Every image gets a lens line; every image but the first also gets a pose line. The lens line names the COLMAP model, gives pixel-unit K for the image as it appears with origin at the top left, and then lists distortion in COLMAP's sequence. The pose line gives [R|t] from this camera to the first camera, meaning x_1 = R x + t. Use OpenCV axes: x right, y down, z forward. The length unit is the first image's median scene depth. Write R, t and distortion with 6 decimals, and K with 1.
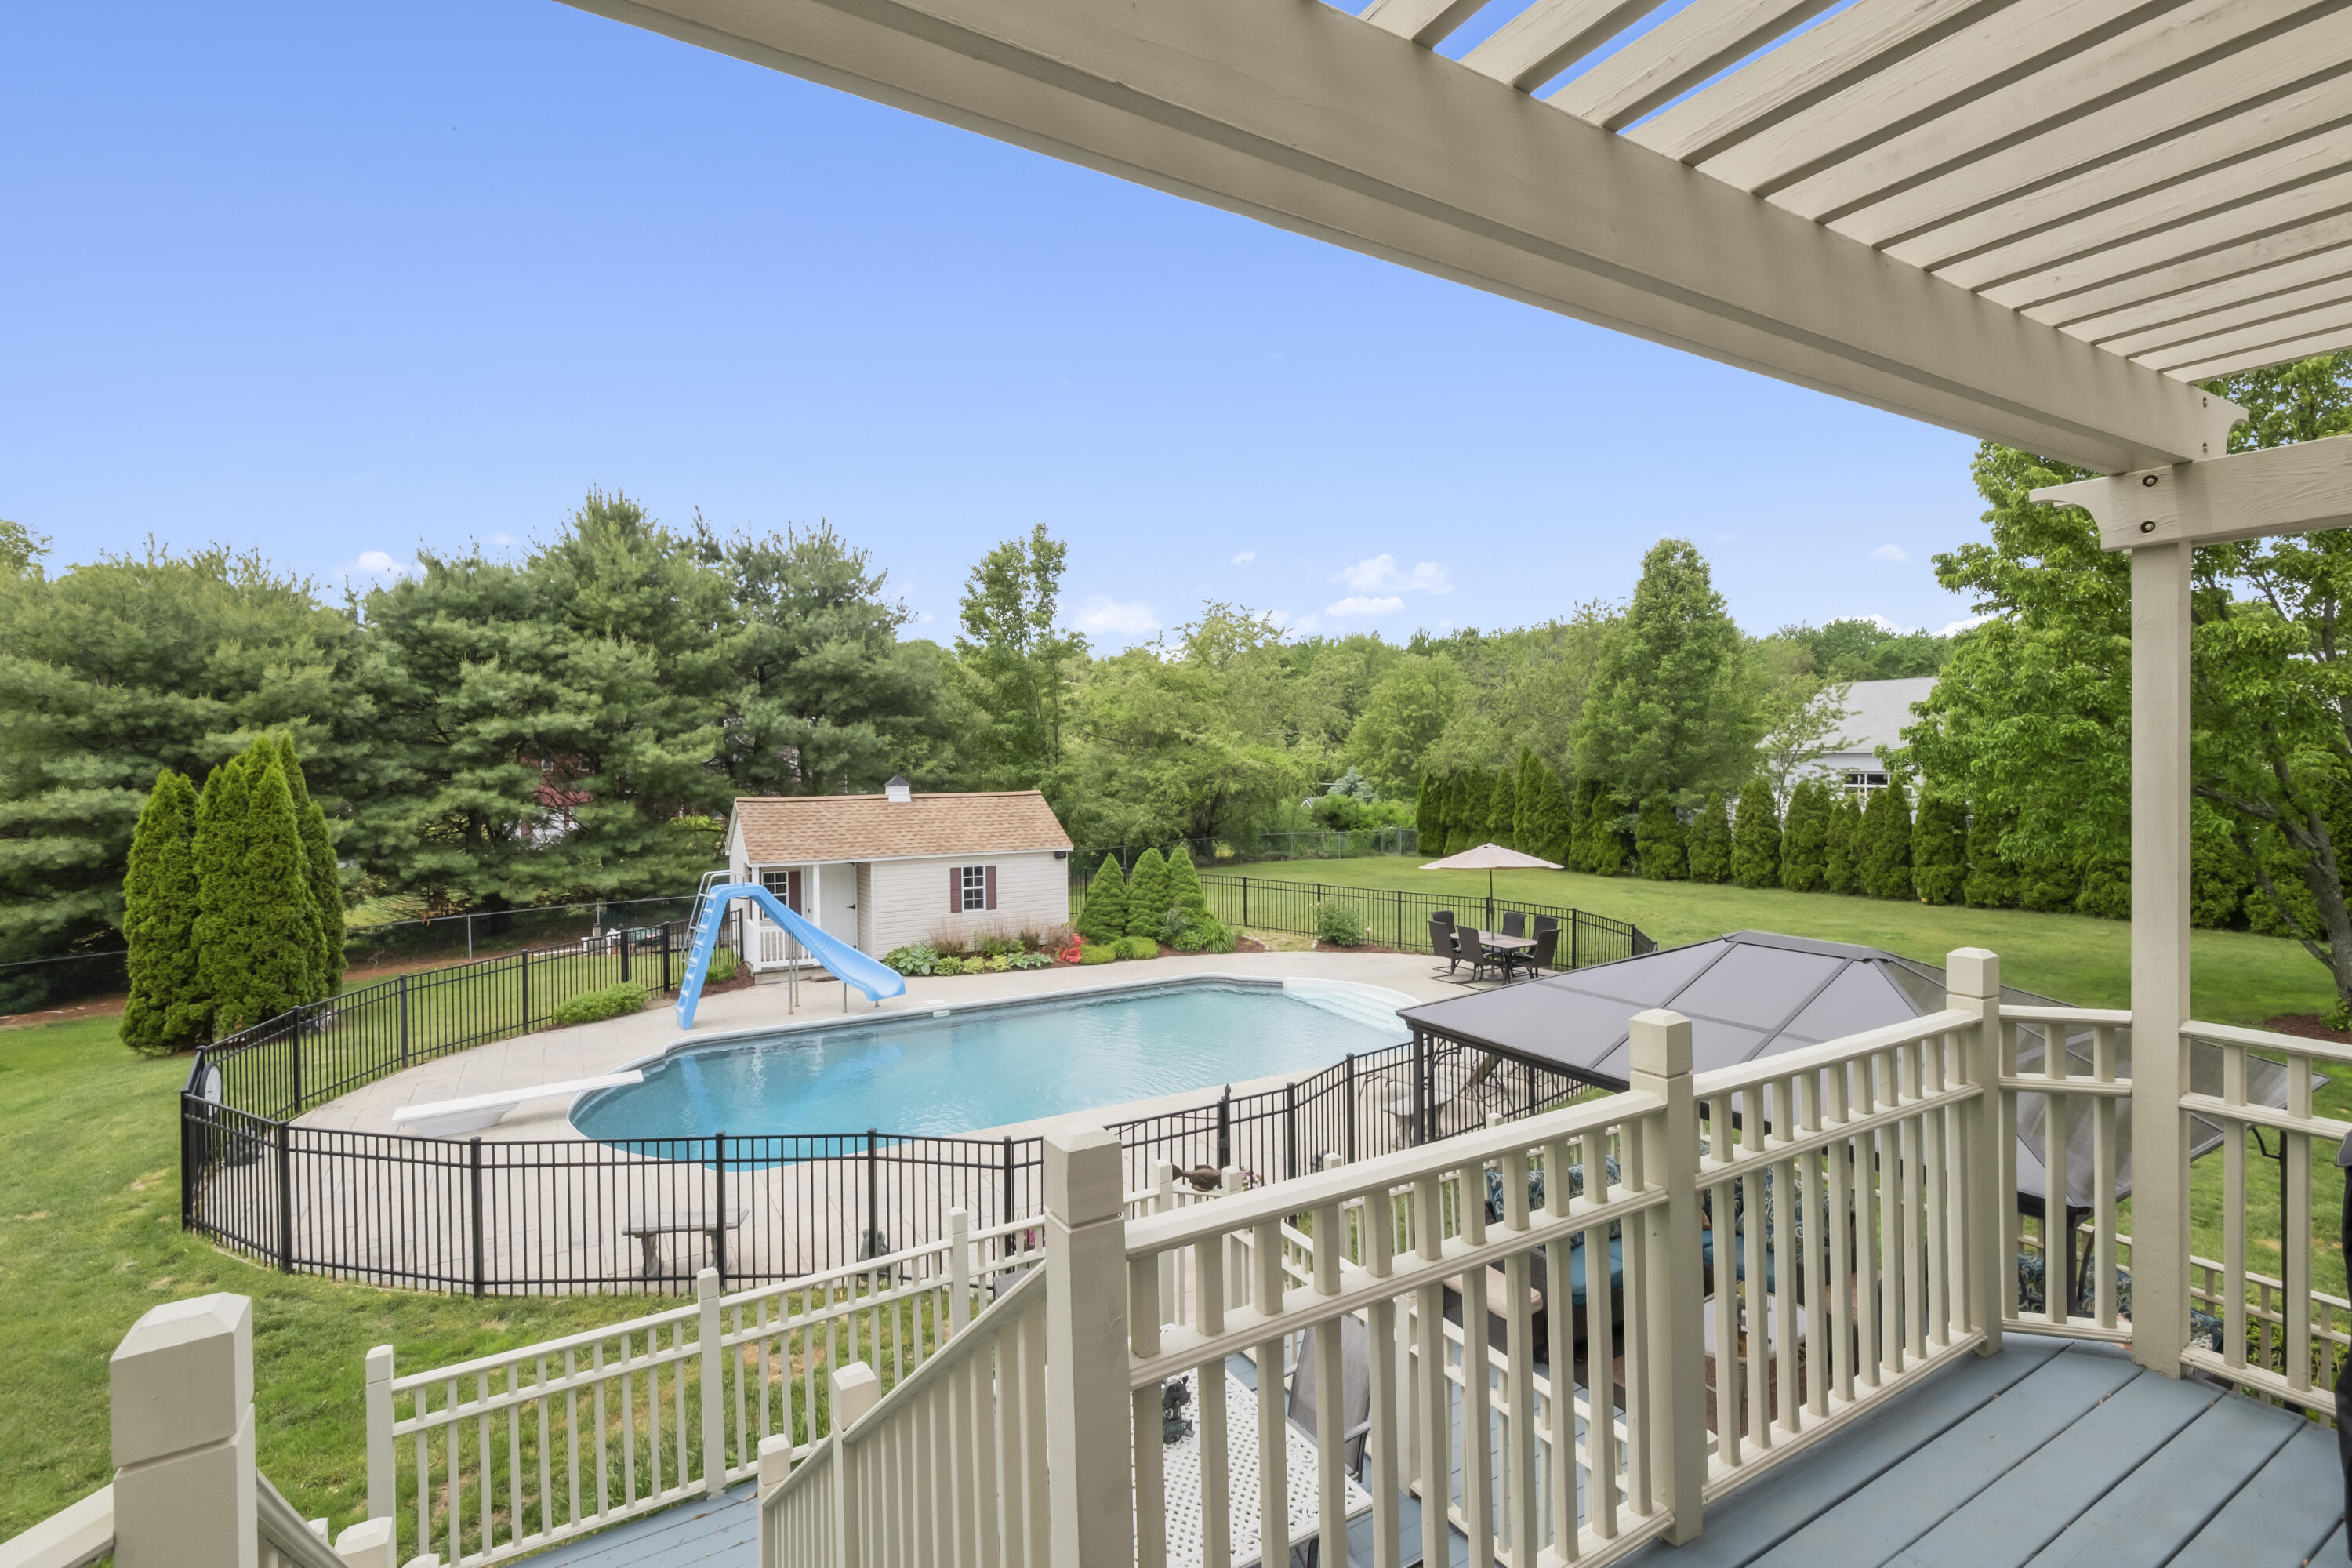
lens RADIAL K [[1096.2, 0, 1175.0], [0, 1096.2, 775.8], [0, 0, 1]] dist [0.000032, 0.000002]
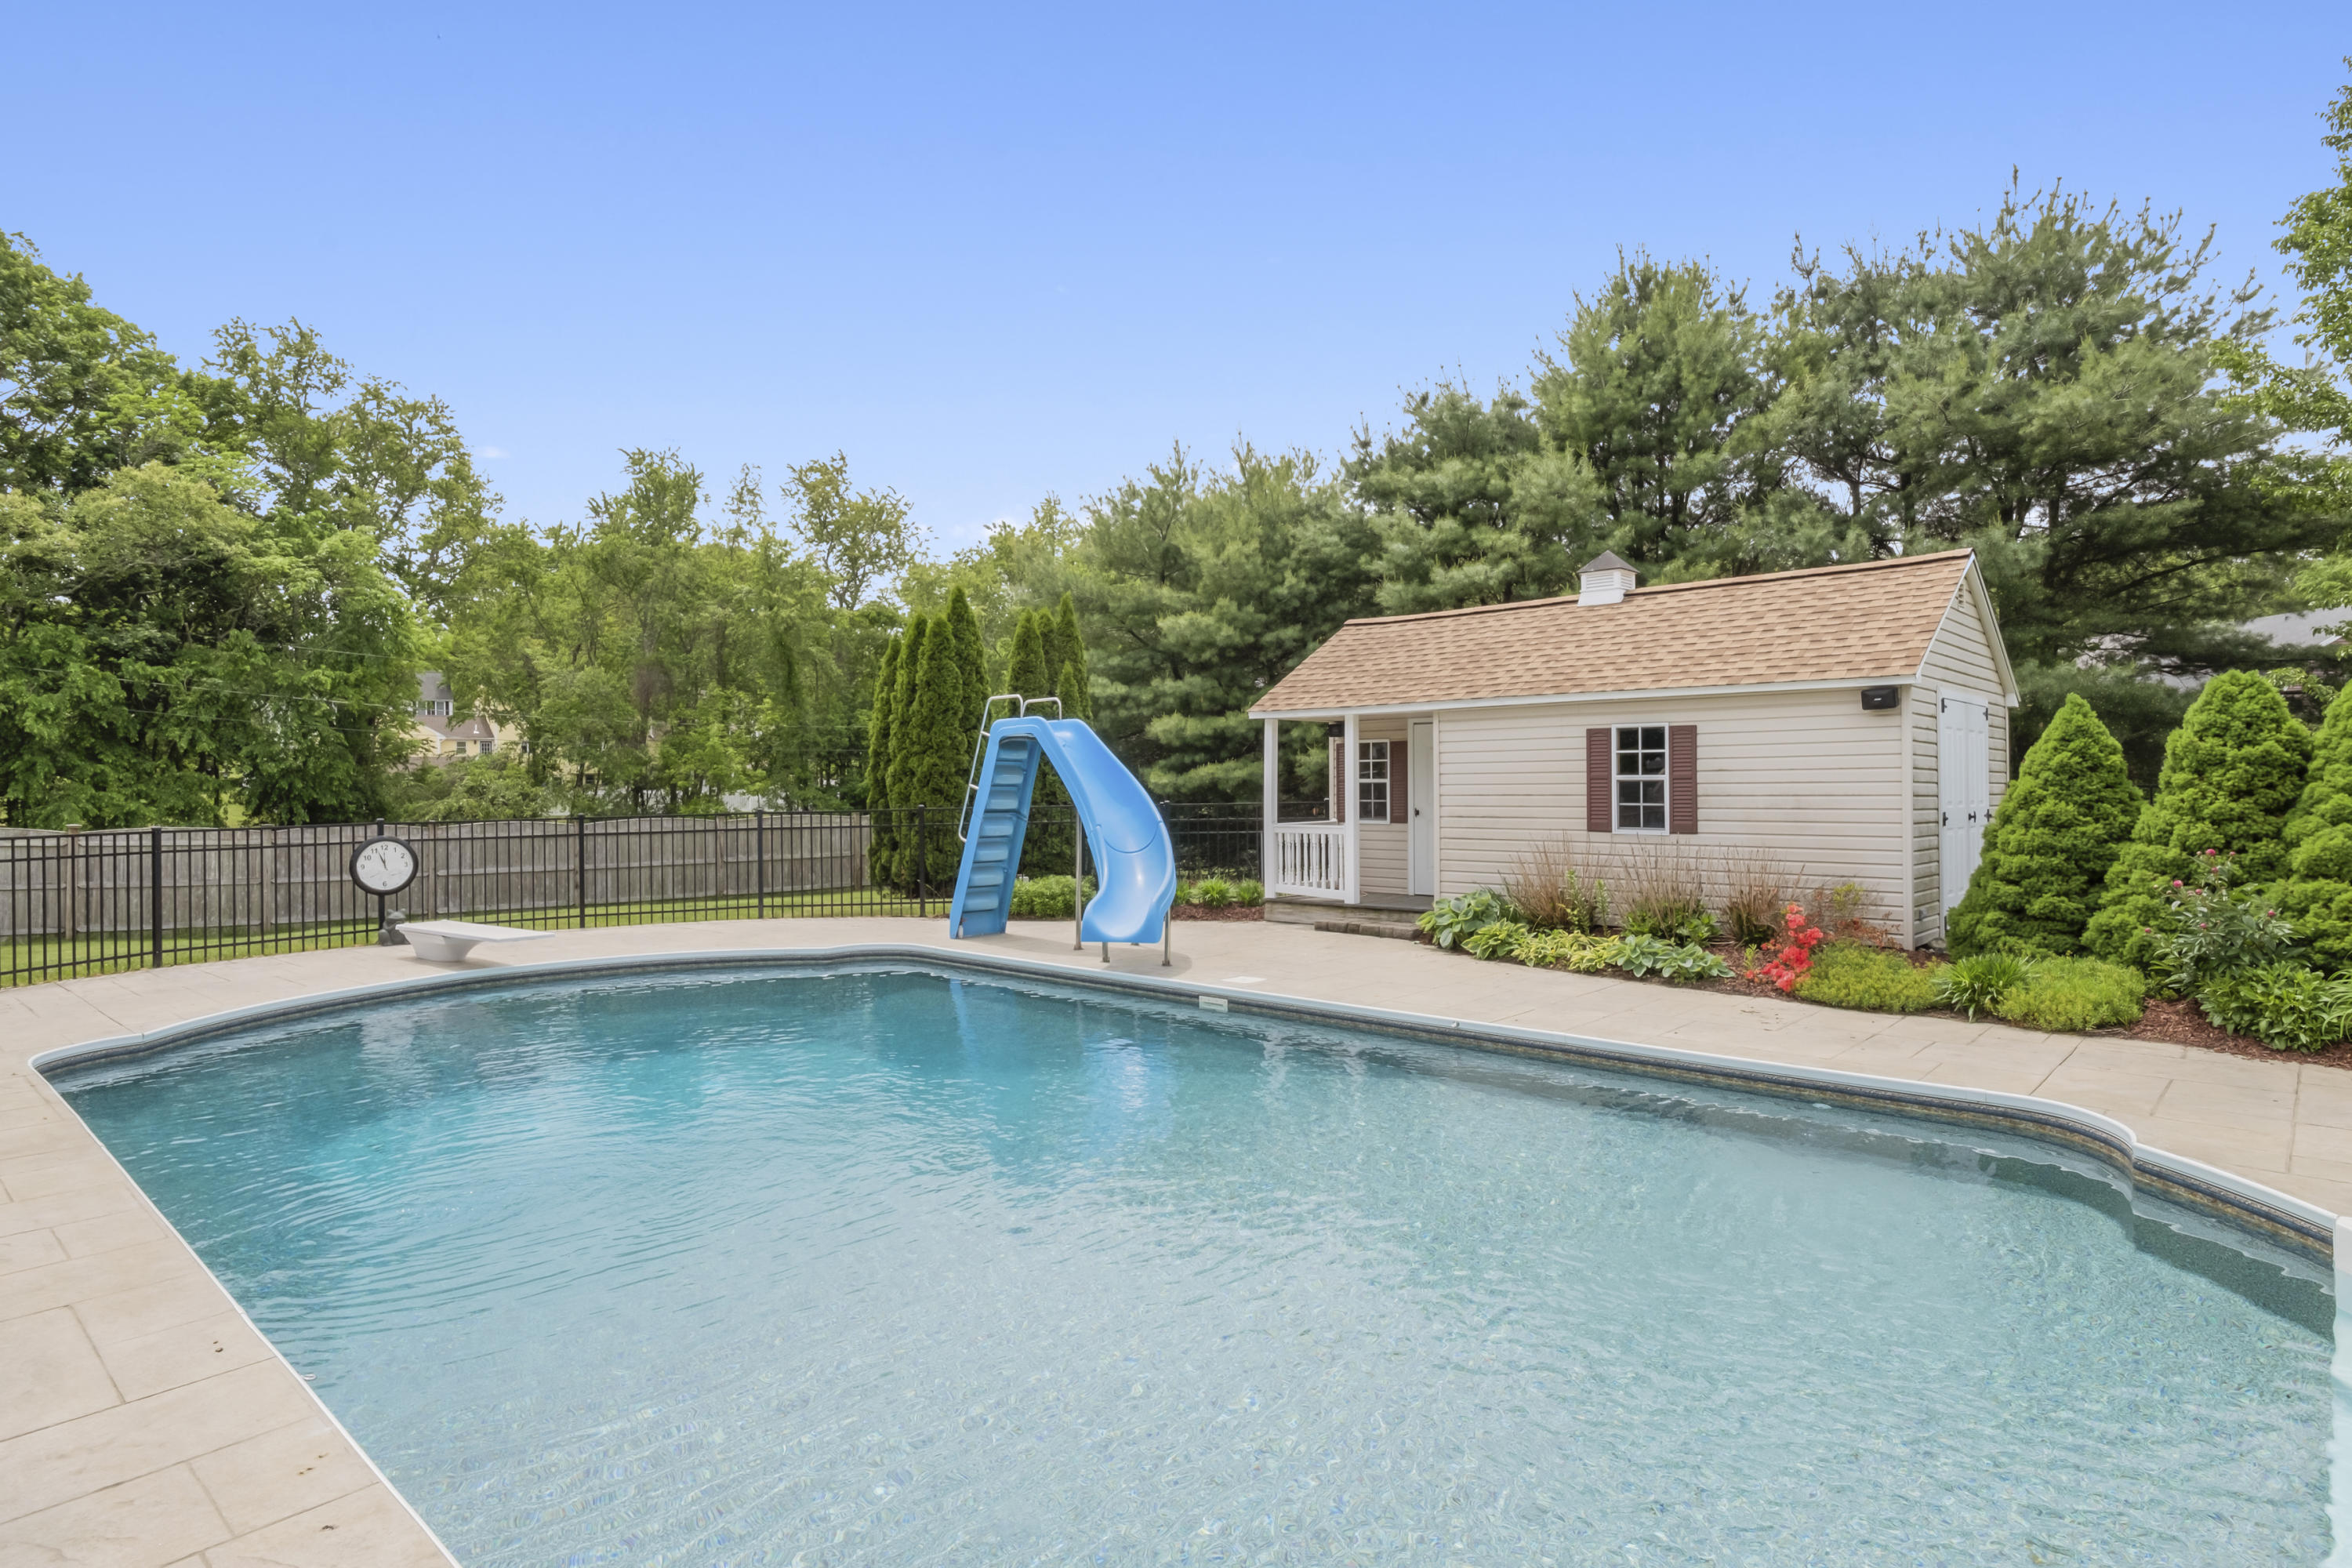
lens RADIAL K [[1260.3, 0, 1174.2], [0, 1260.3, 787.6], [0, 0, 1]] dist [-0.000026, -0.000052]
pose [[0.285642, 0.013890, -0.958236, 0.229225], [-0.003776, 0.999904, 0.013368, 0.100349], [0.958329, -0.000200, 0.285667, 0.689638]]
